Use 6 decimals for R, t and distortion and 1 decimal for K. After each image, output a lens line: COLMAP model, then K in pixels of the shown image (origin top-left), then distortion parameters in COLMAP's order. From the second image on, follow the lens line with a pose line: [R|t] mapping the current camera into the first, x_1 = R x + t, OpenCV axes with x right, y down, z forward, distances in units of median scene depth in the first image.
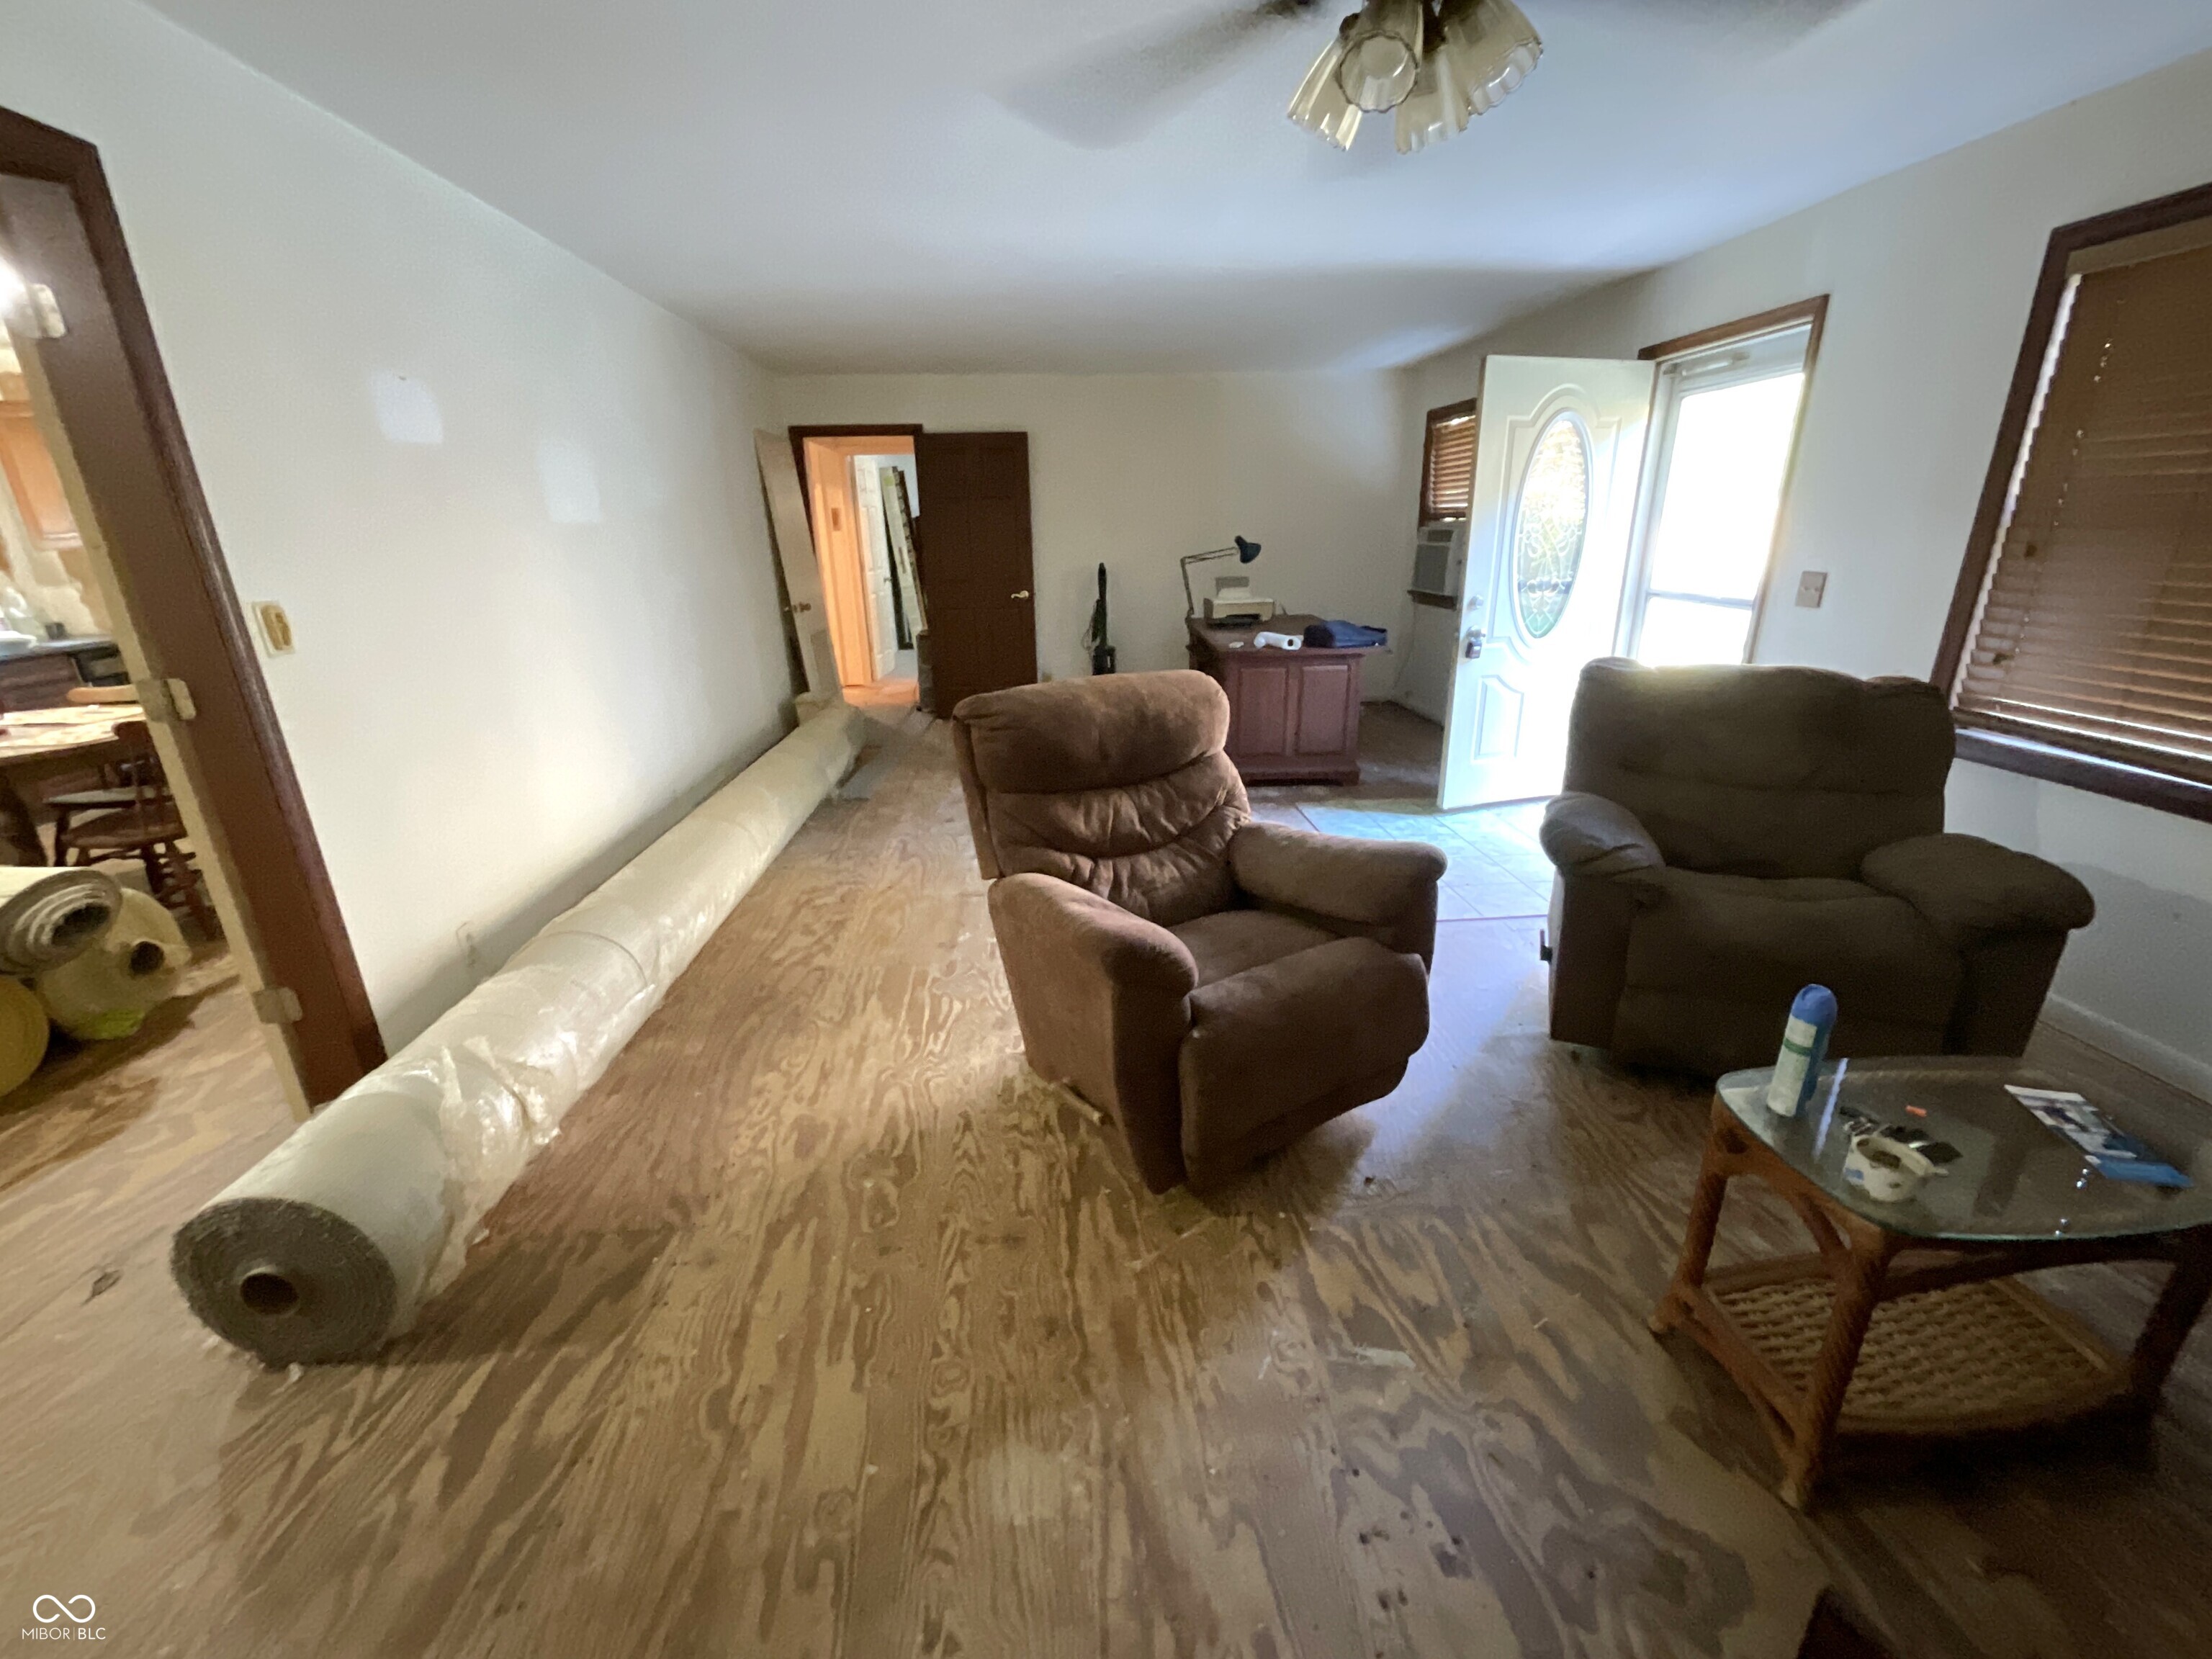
lens RADIAL K [[894.2, 0, 1109.3], [0, 894.2, 832.4], [0, 0, 1]] dist [-0.004538, 0.000457]
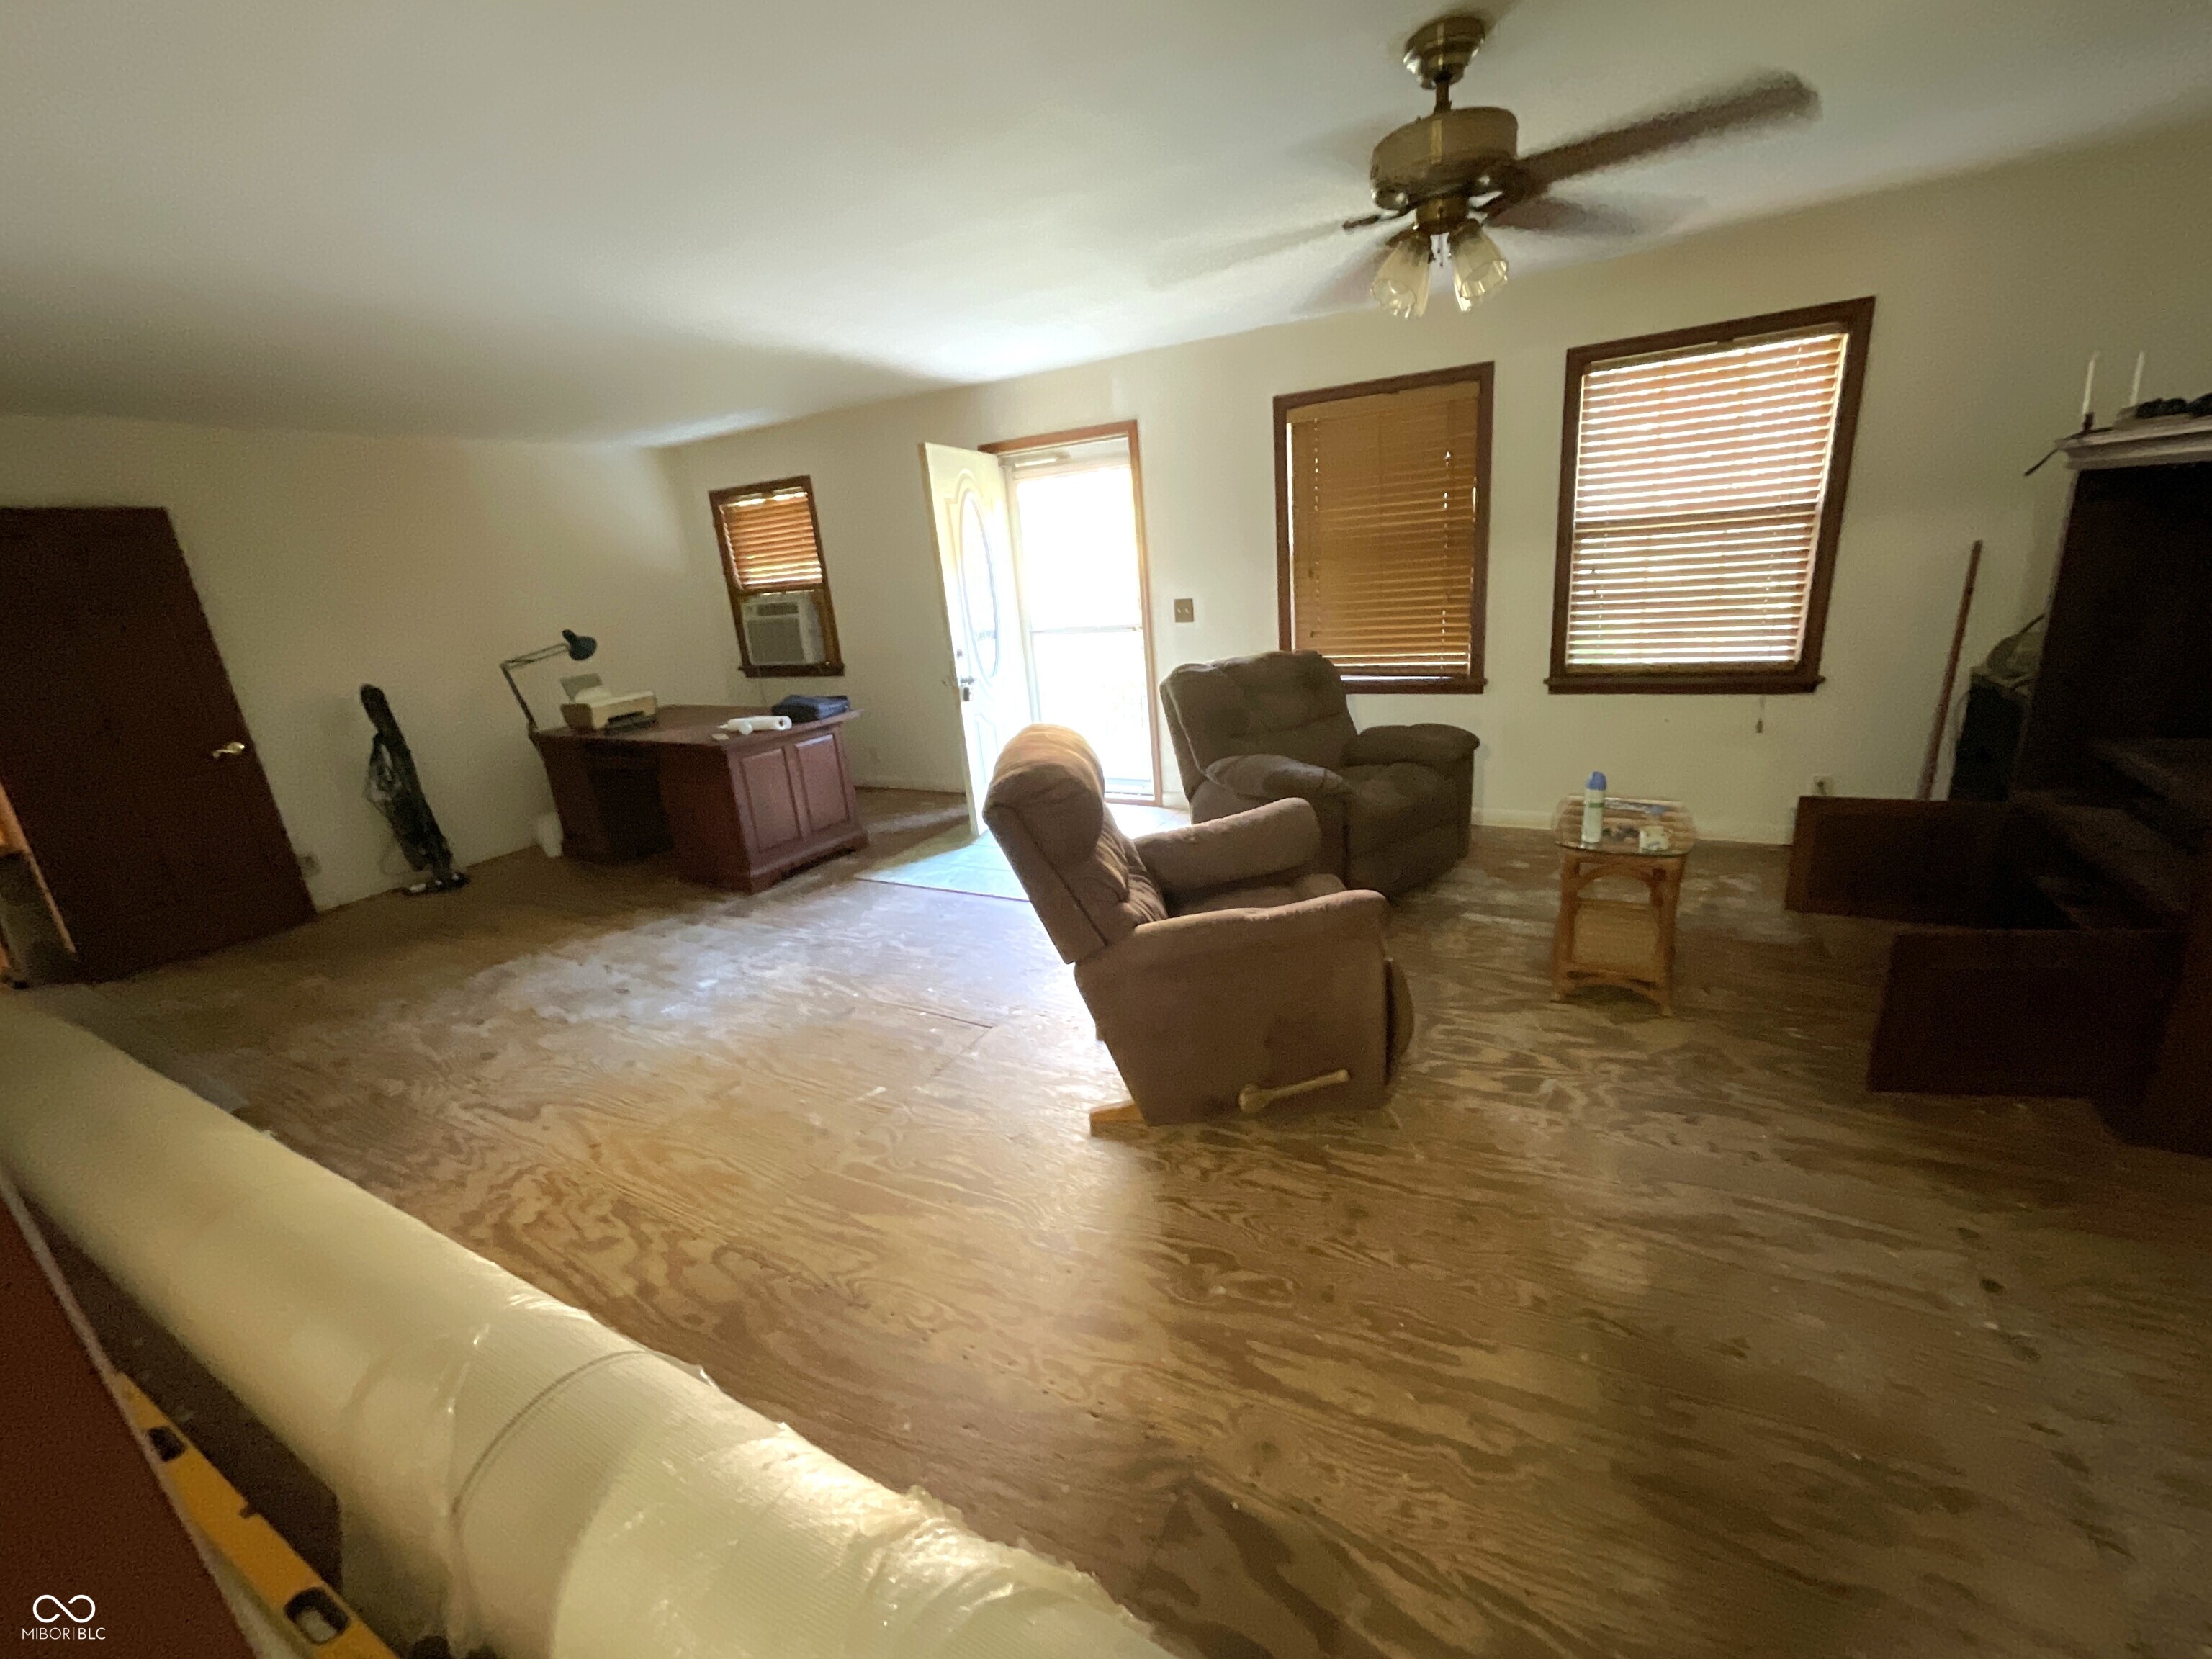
lens RADIAL K [[894.2, 0, 1099.0], [0, 894.2, 837.3], [0, 0, 1]] dist [-0.004538, 0.000457]
pose [[0.548416, -0.279281, 0.788189, -0.605446], [0.341369, 0.935231, 0.093861, -0.109312], [-0.763352, 0.217588, 0.608234, 0.285211]]
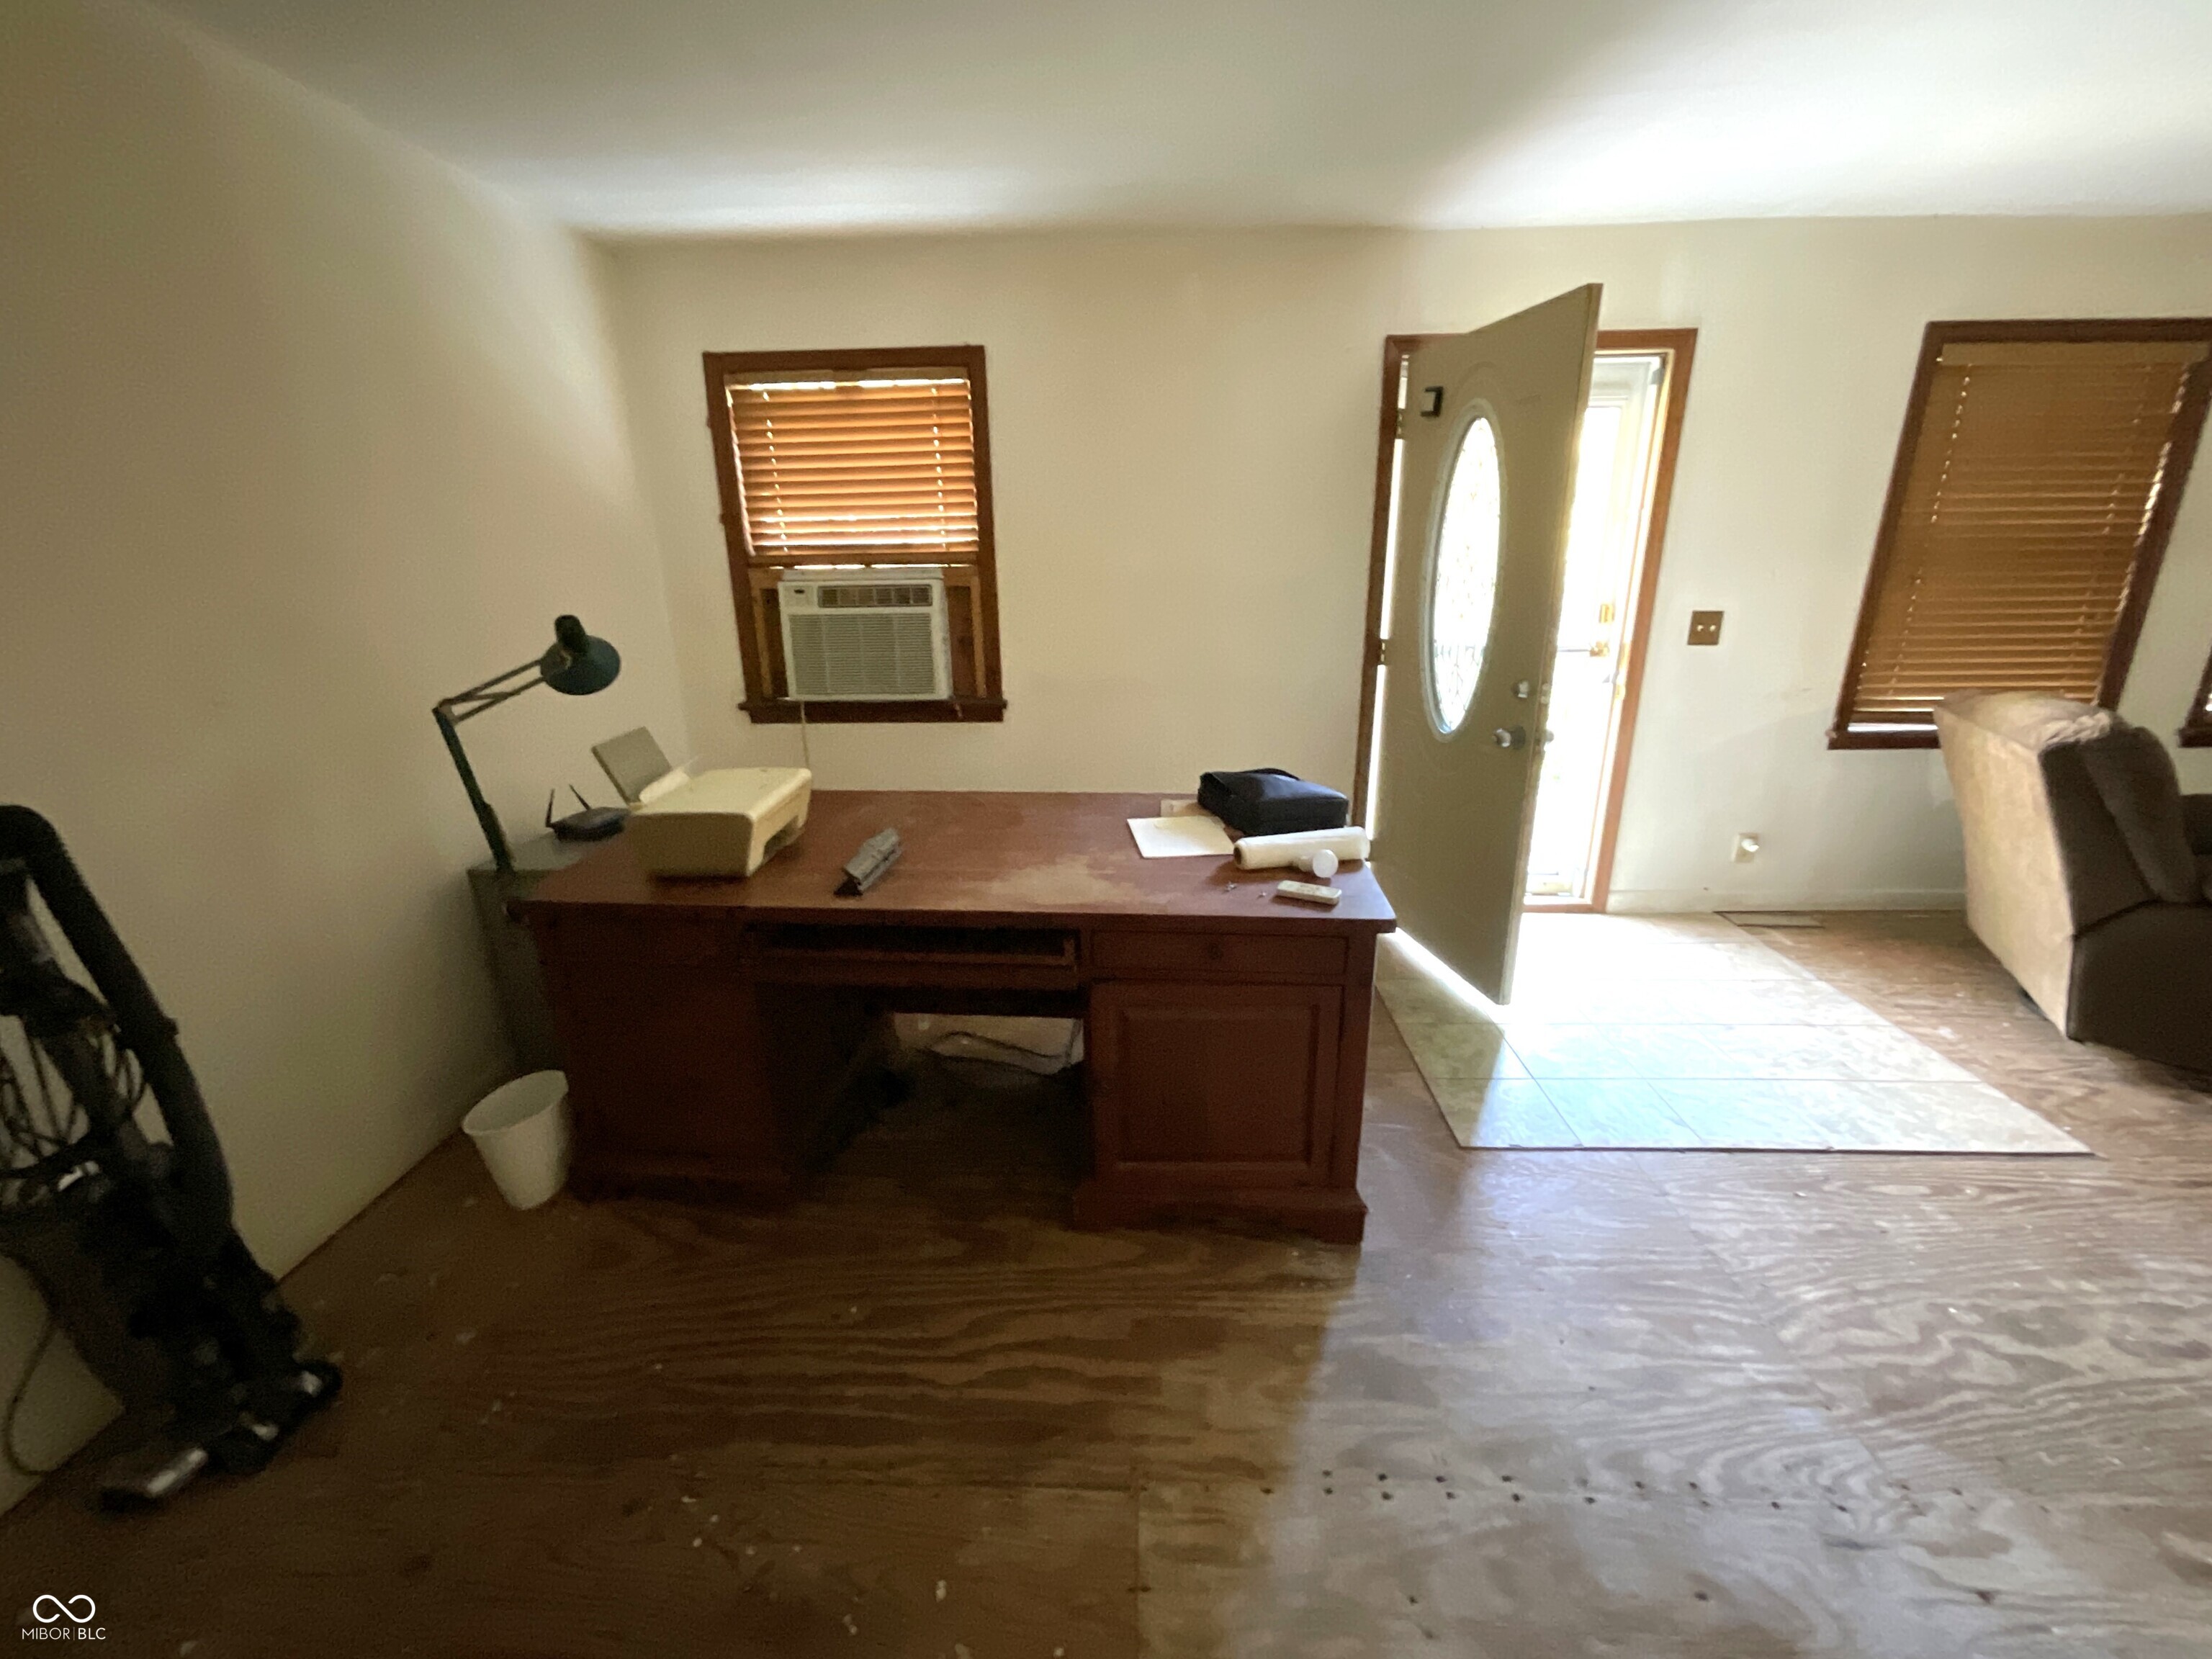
lens RADIAL K [[894.2, 0, 1104.2], [0, 894.2, 838.8], [0, 0, 1]] dist [-0.004538, 0.000457]
pose [[0.112027, -0.283927, 0.952279, -0.334439], [0.336129, 0.912649, 0.232568, -0.537726], [-0.935129, 0.294035, 0.197678, 1.563760]]
